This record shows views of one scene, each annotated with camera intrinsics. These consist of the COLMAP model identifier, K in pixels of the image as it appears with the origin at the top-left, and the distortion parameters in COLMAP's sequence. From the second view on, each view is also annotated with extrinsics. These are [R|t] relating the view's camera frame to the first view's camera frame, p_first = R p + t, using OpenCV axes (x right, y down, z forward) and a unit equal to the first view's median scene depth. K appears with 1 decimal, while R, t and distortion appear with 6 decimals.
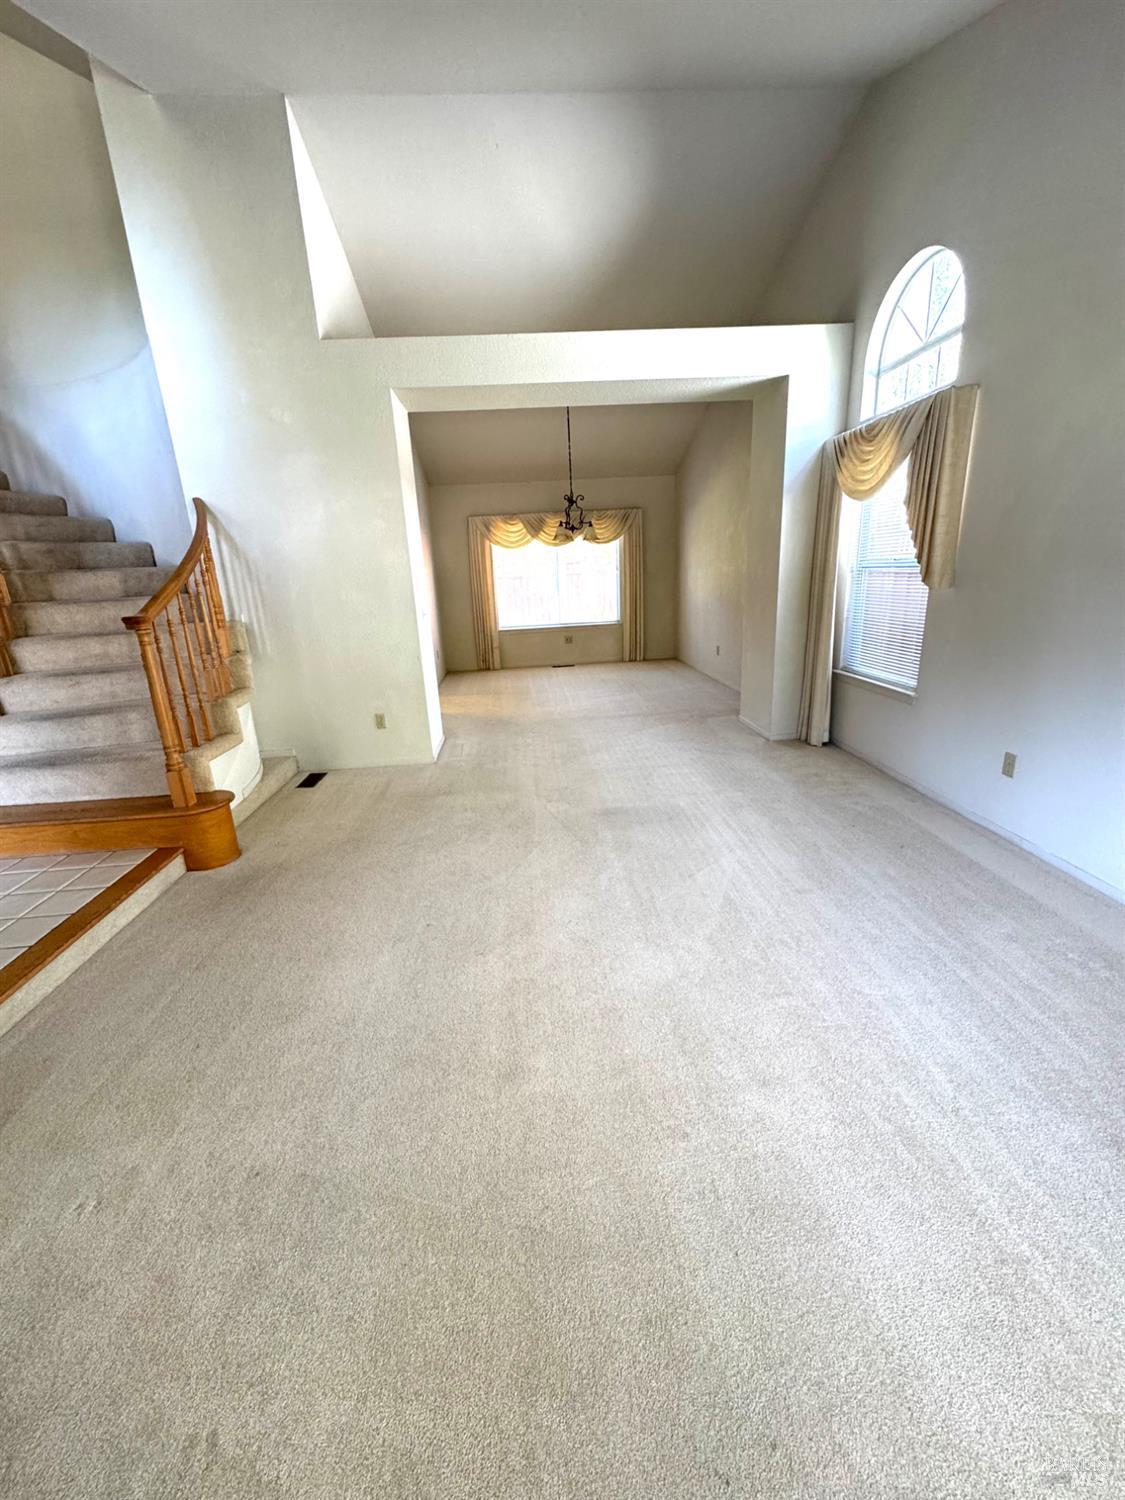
lens RADIAL K [[599.6, 0, 560.8], [0, 599.6, 746.4], [0, 0, 1]] dist [-0.002040, -0.000151]
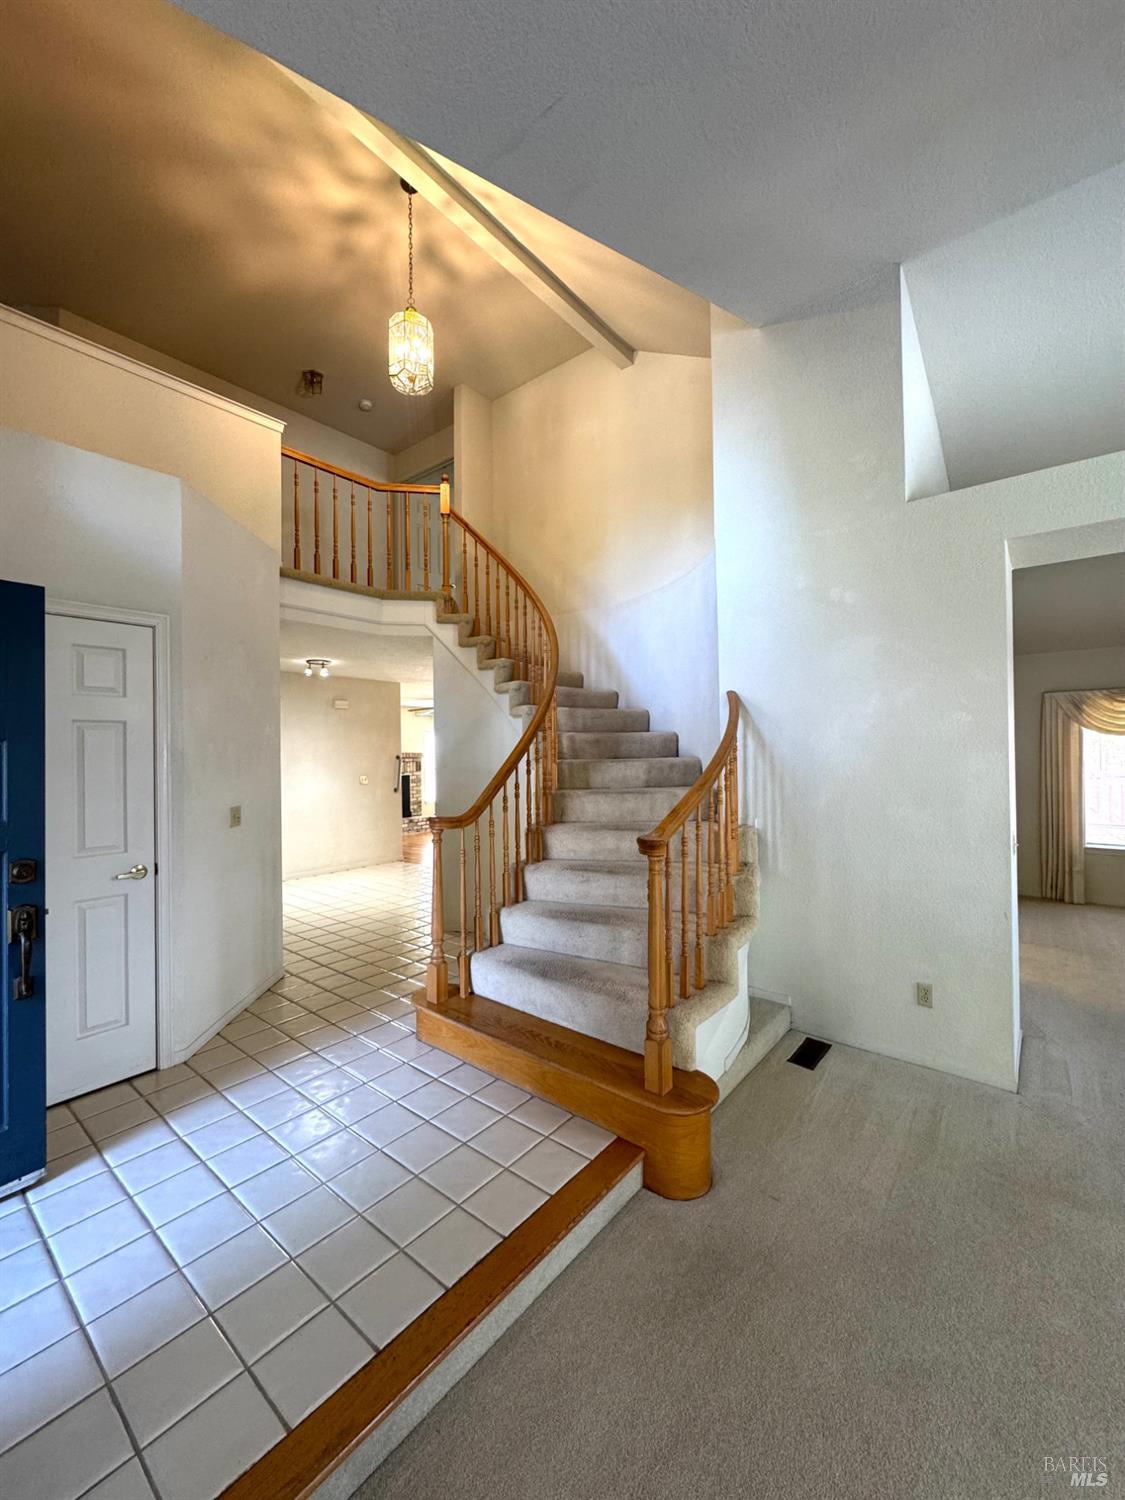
lens RADIAL K [[599.6, 0, 568.3], [0, 599.6, 752.3], [0, 0, 1]] dist [-0.002040, -0.000151]
pose [[0.733561, 0.040974, -0.678388, -0.168922], [-0.214175, 0.961257, -0.173535, -0.114591], [0.644995, 0.272592, 0.713916, 0.216194]]
